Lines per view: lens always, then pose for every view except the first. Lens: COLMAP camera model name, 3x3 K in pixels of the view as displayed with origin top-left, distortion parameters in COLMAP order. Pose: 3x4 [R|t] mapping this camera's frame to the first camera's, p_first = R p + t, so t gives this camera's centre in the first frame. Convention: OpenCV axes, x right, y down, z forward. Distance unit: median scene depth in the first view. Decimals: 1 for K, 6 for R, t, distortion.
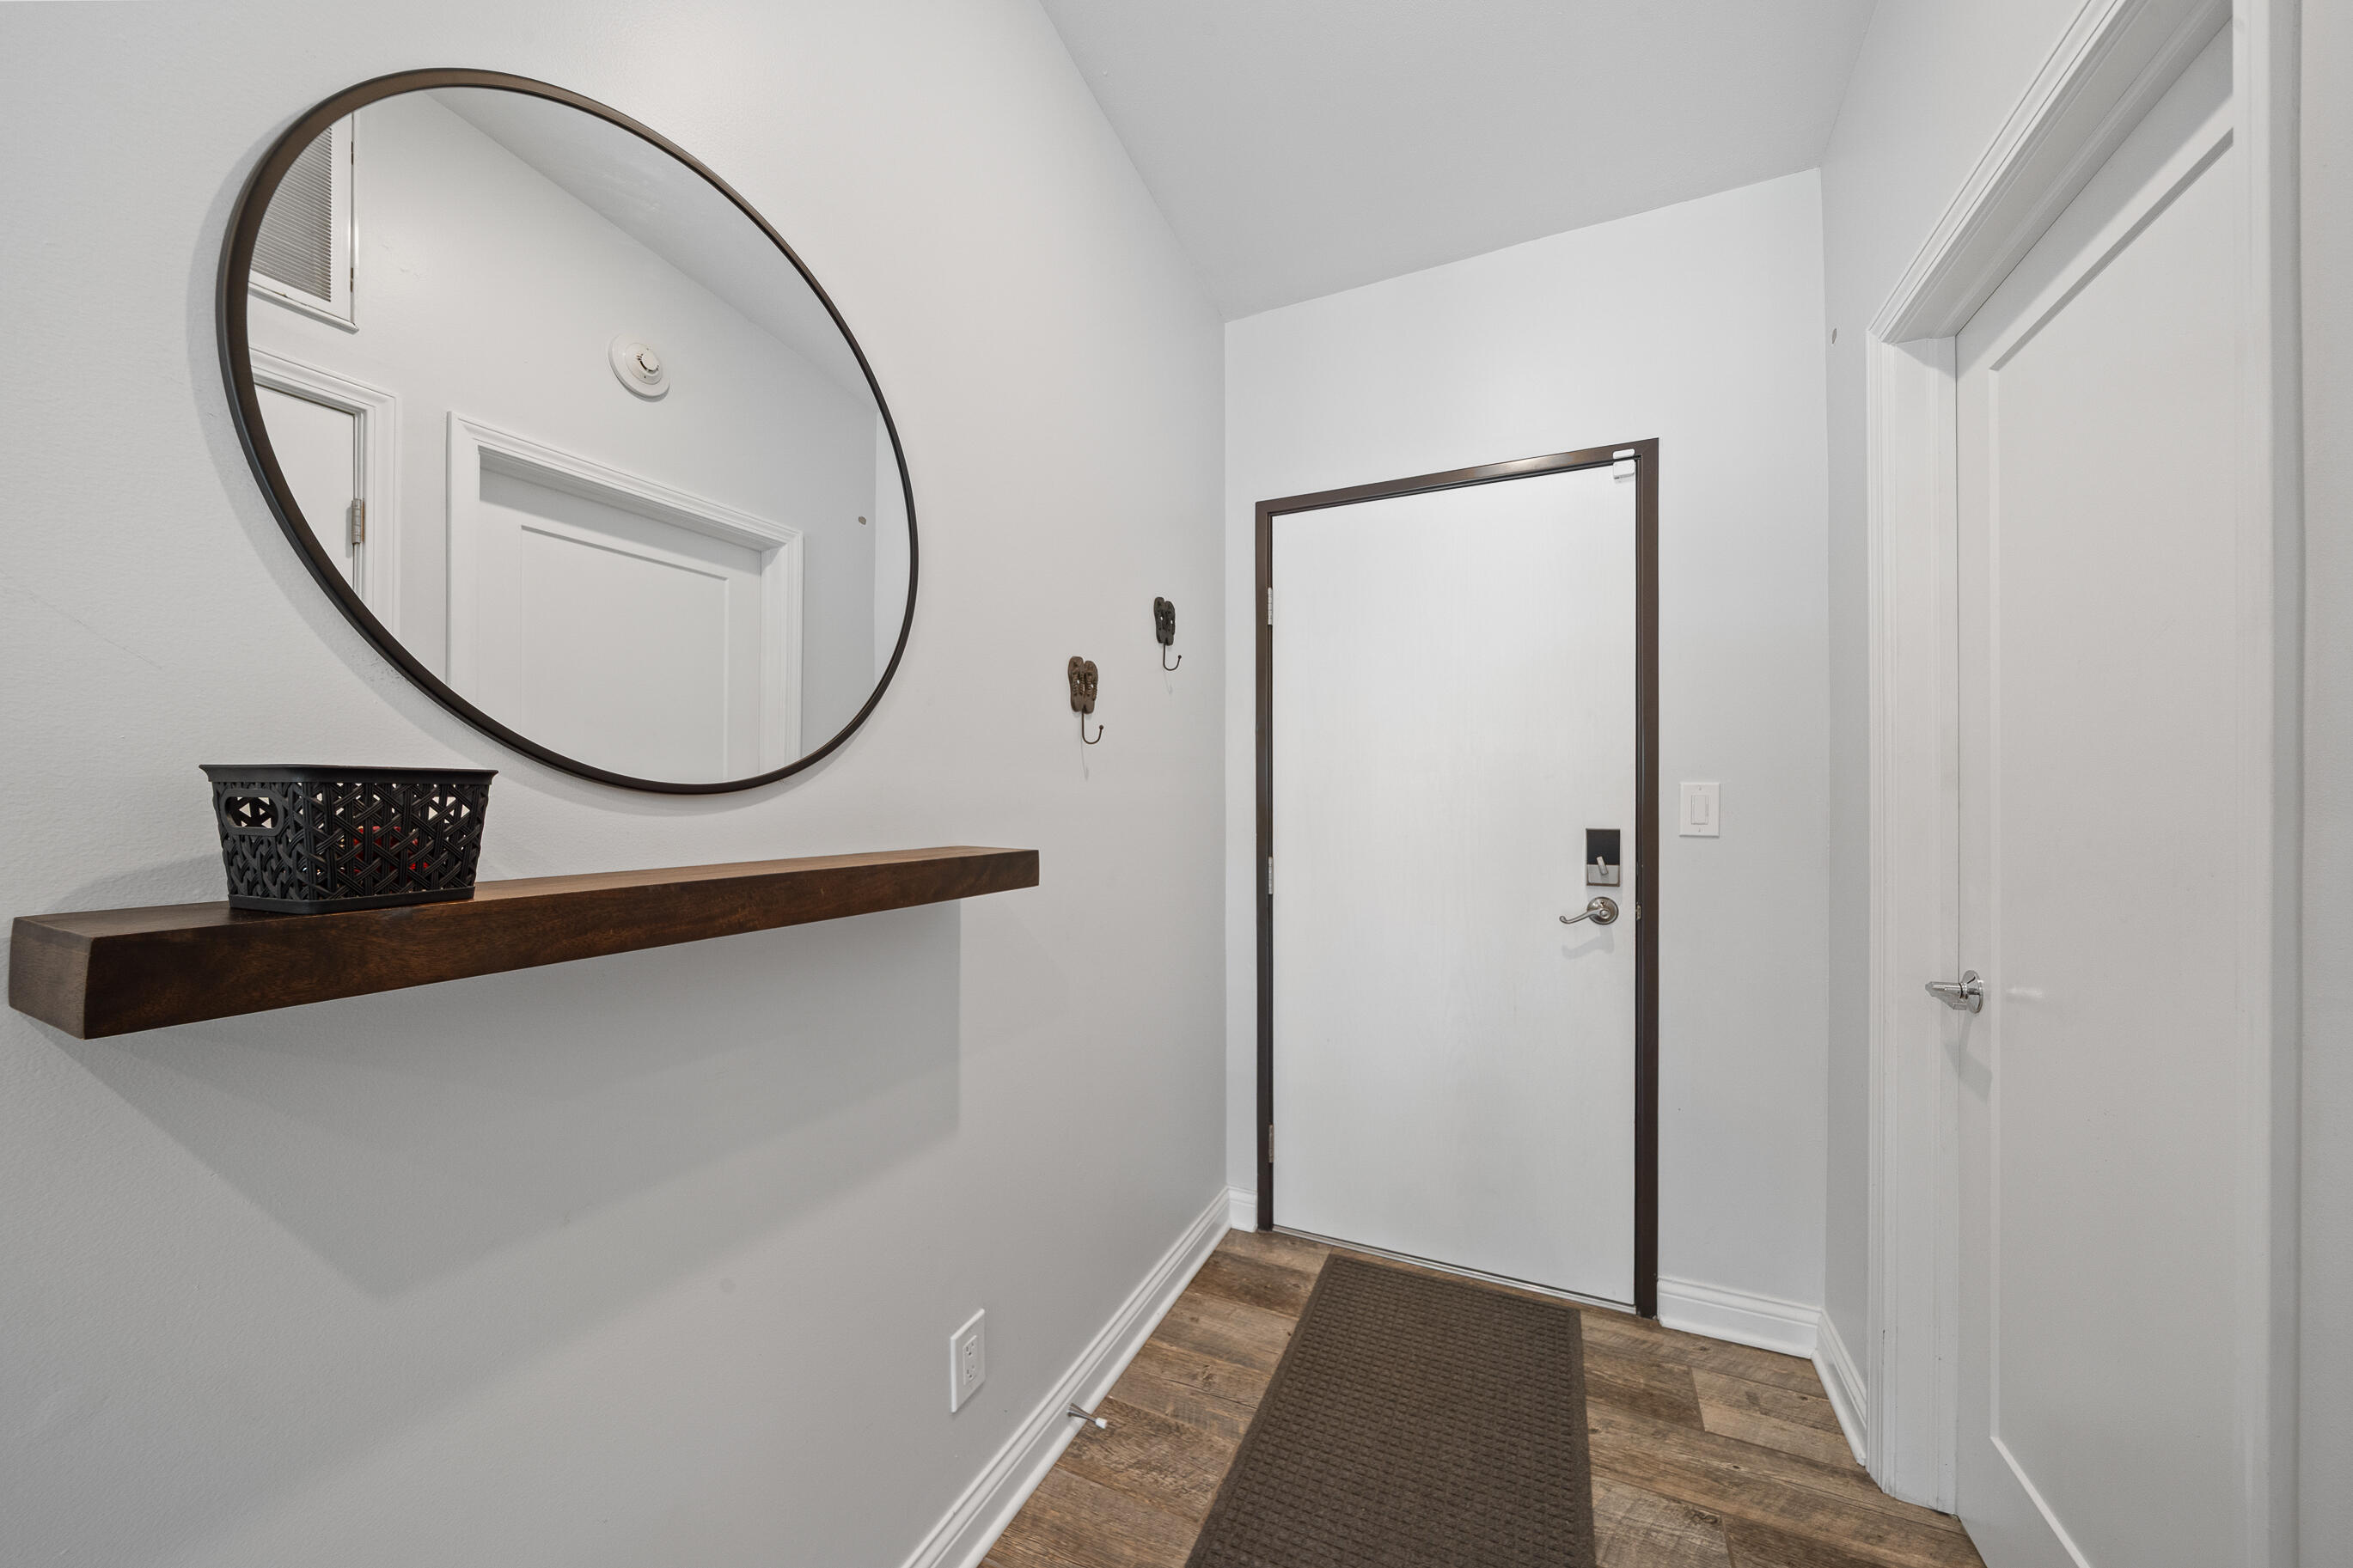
lens RADIAL K [[814.7, 0, 1175.9], [0, 814.7, 806.6], [0, 0, 1]] dist [-0.005766, 0.000012]
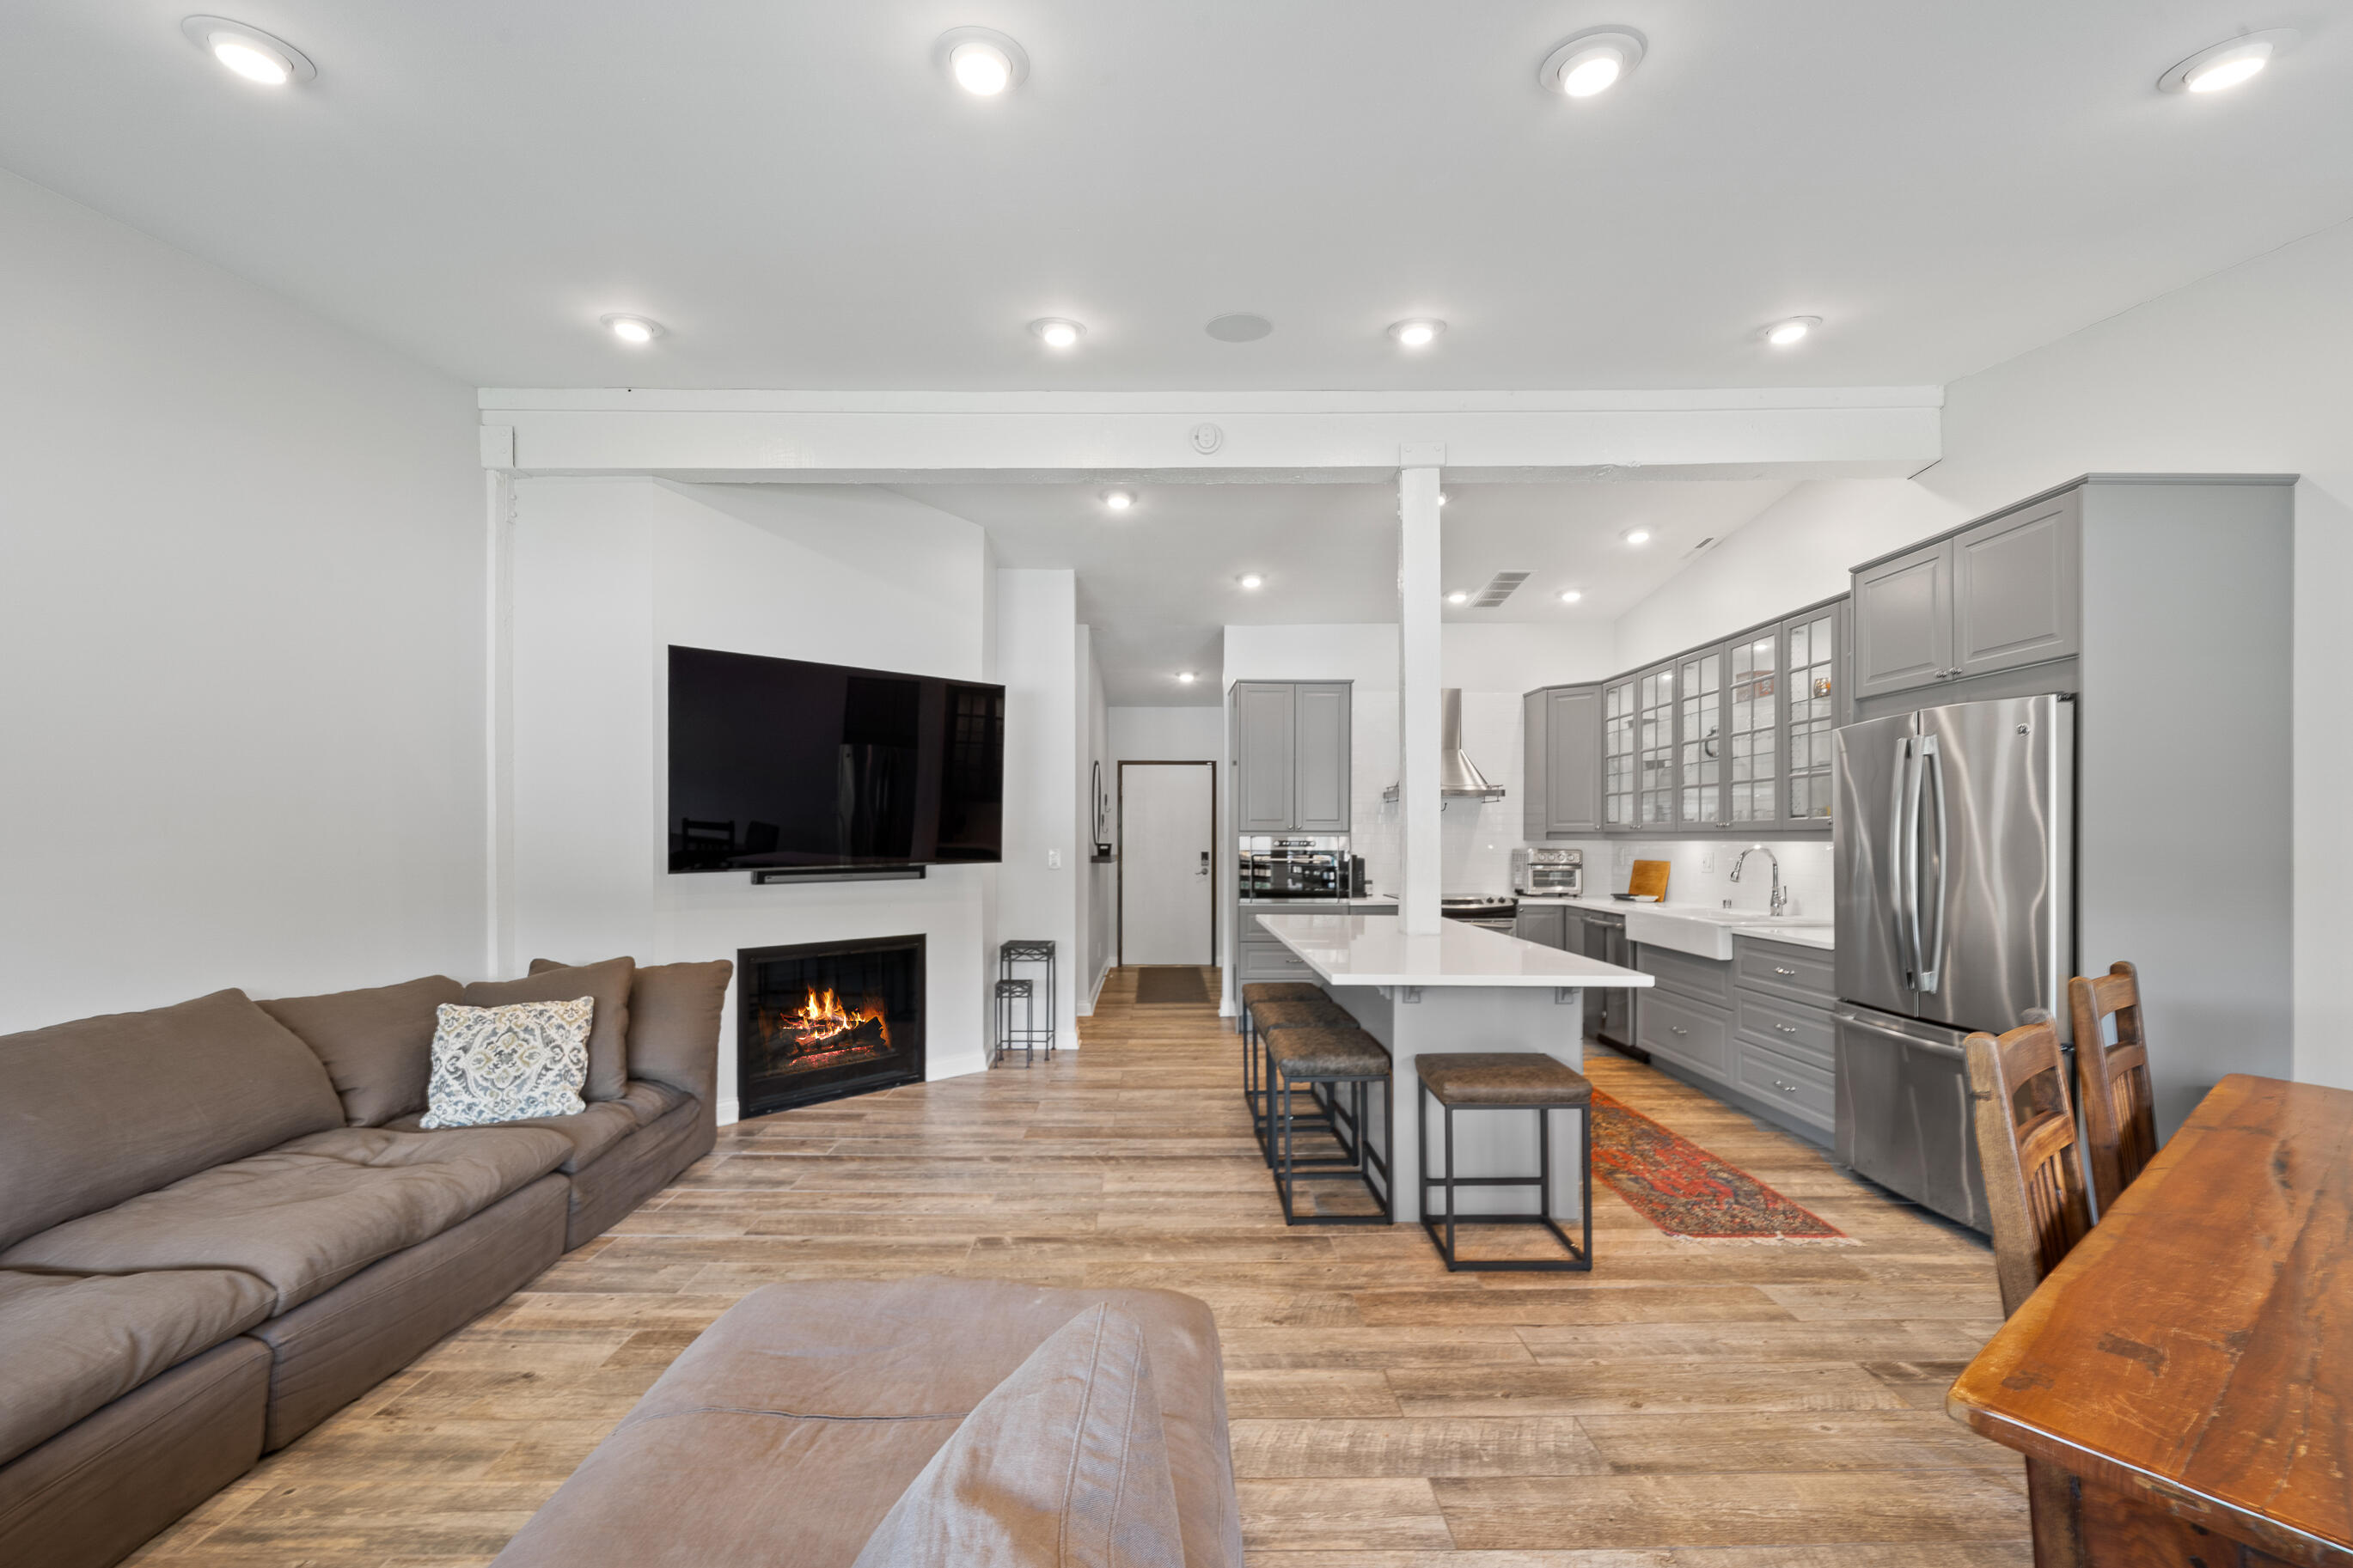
lens RADIAL K [[920.2, 0, 1167.5], [0, 920.2, 840.5], [0, 0, 1]] dist [0.000295, -0.000248]
pose [[0.904073, 0.000450, 0.427379, -1.684976], [-0.000030, 1.000000, -0.000990, -0.026360], [-0.427379, 0.000882, 0.904072, -3.223097]]
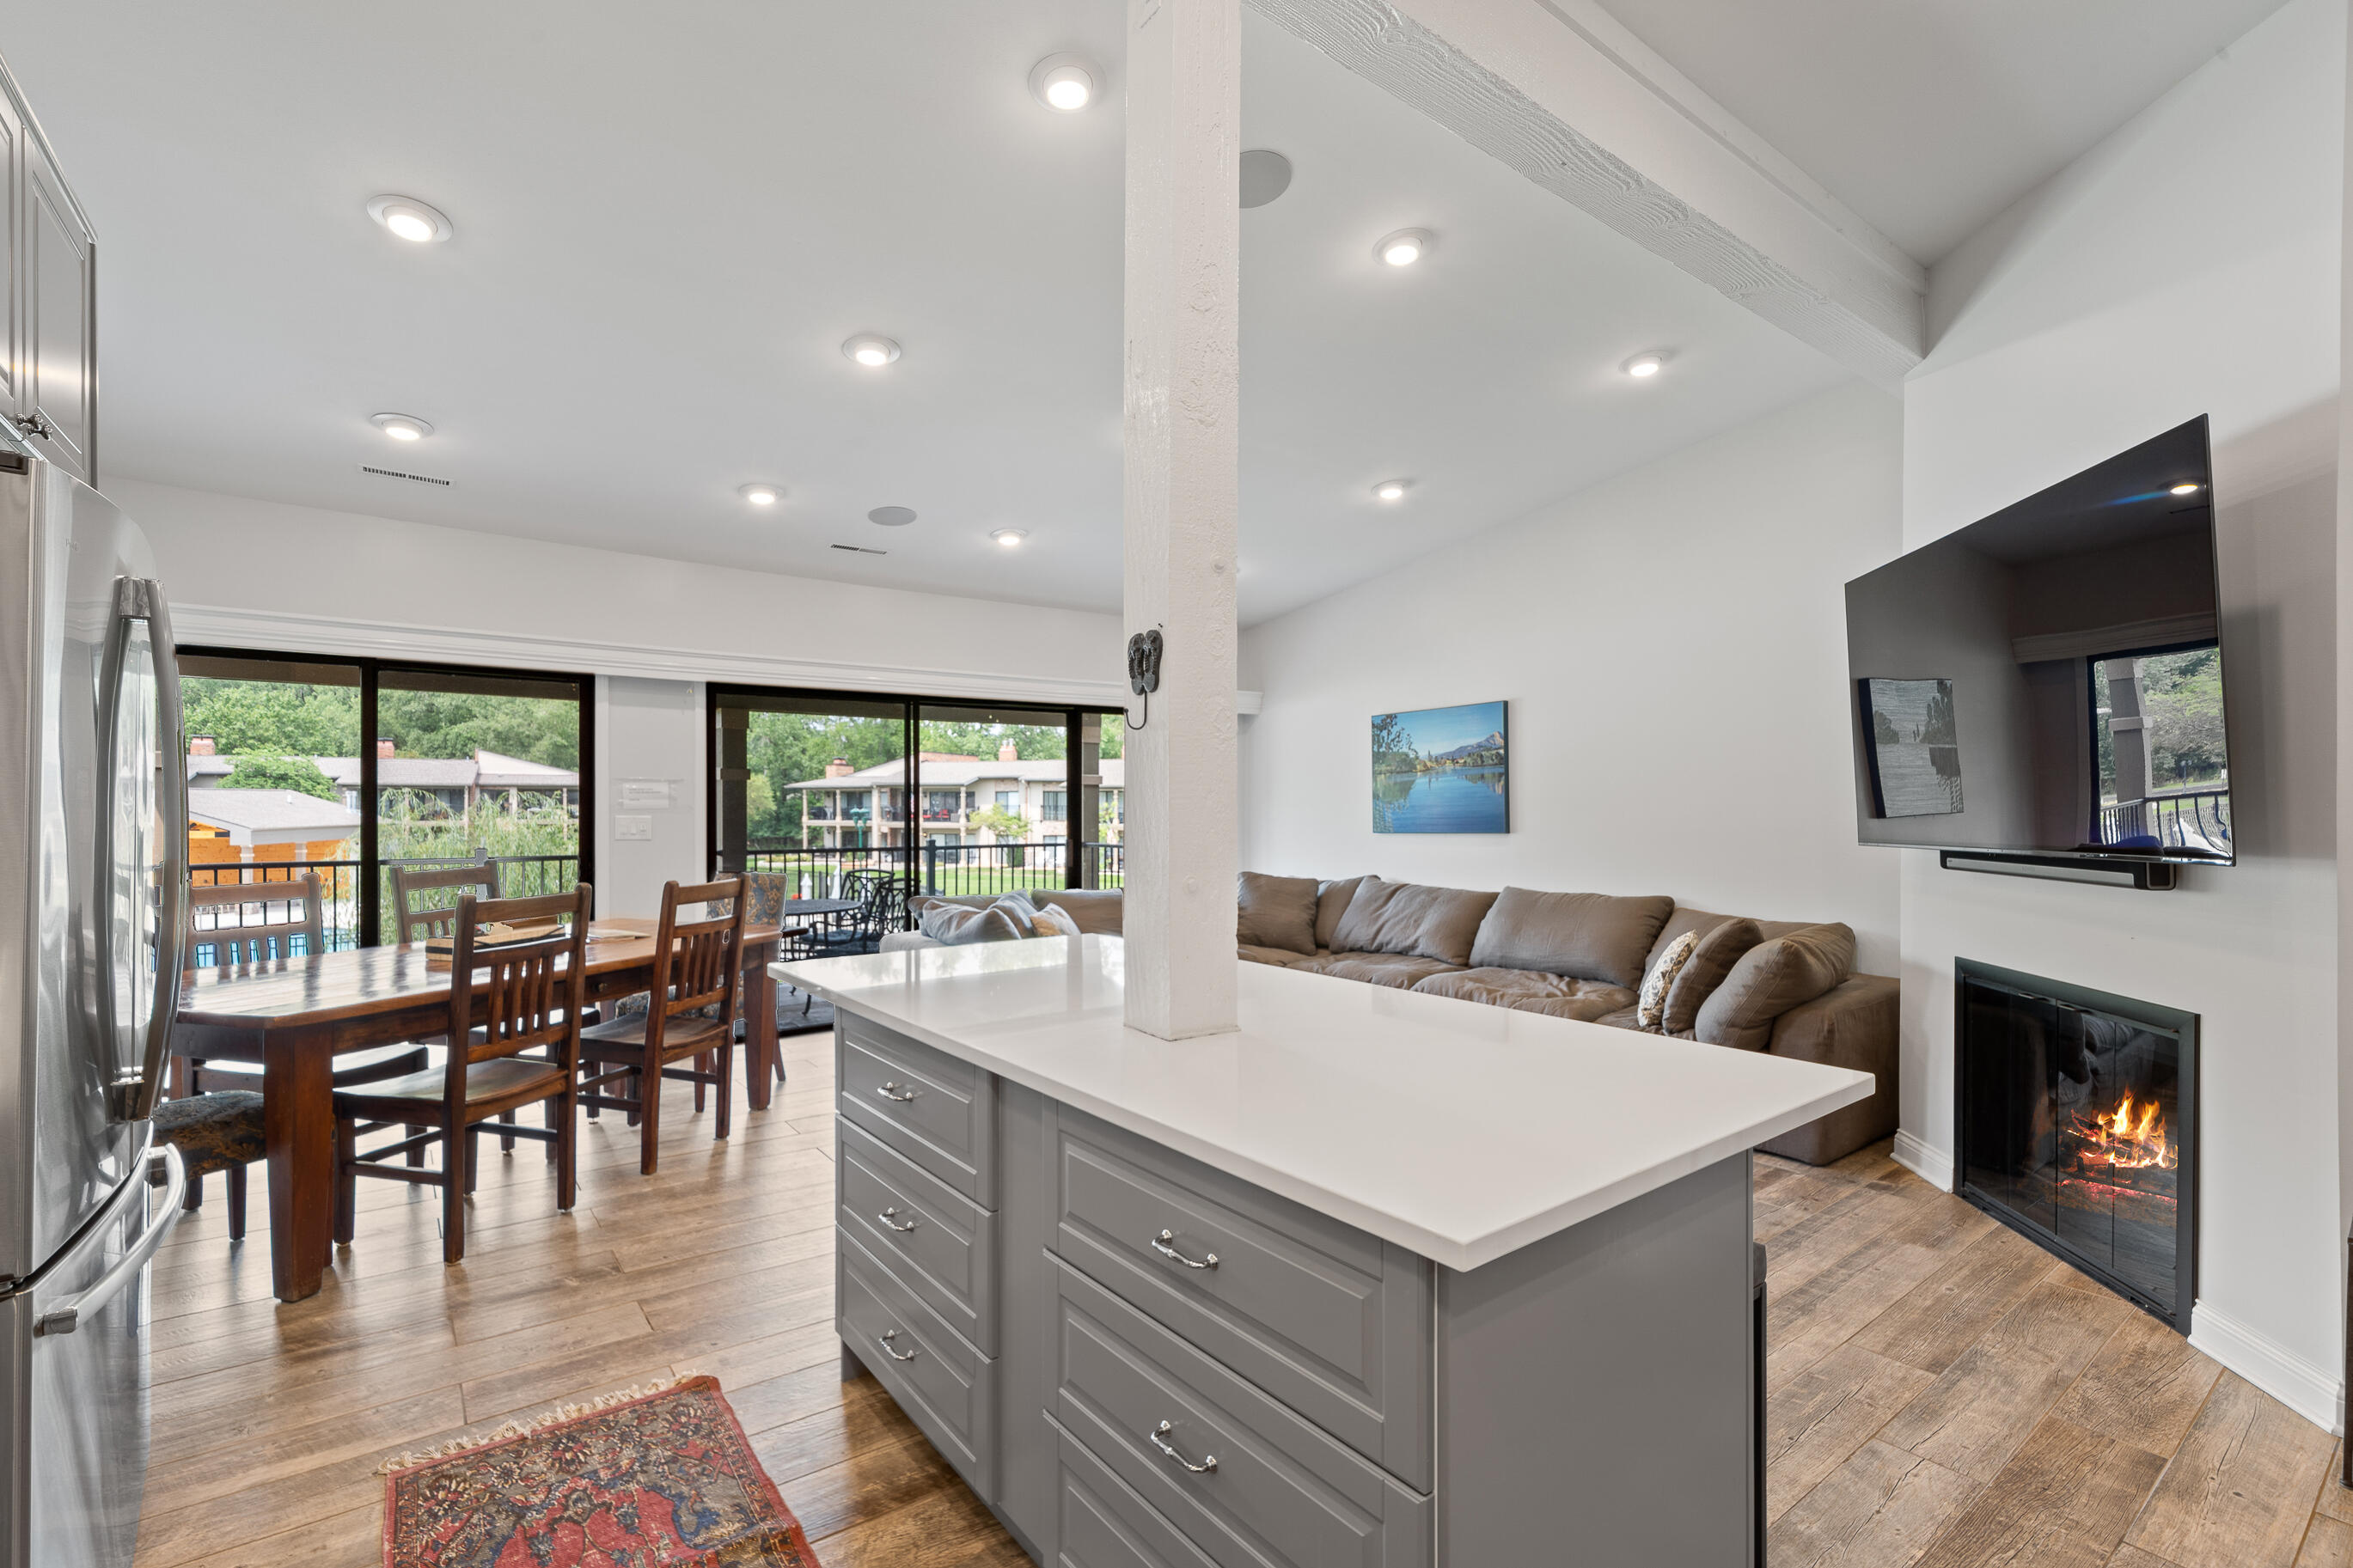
lens RADIAL K [[1048.6, 0, 1171.5], [0, 1048.6, 800.6], [0, 0, 1]] dist [-0.000660, -0.000067]
pose [[-0.471251, -0.002787, -0.881994, 0.613046], [-0.007190, 0.999974, 0.000682, -0.034266], [0.881970, 0.006663, -0.471259, -1.097678]]
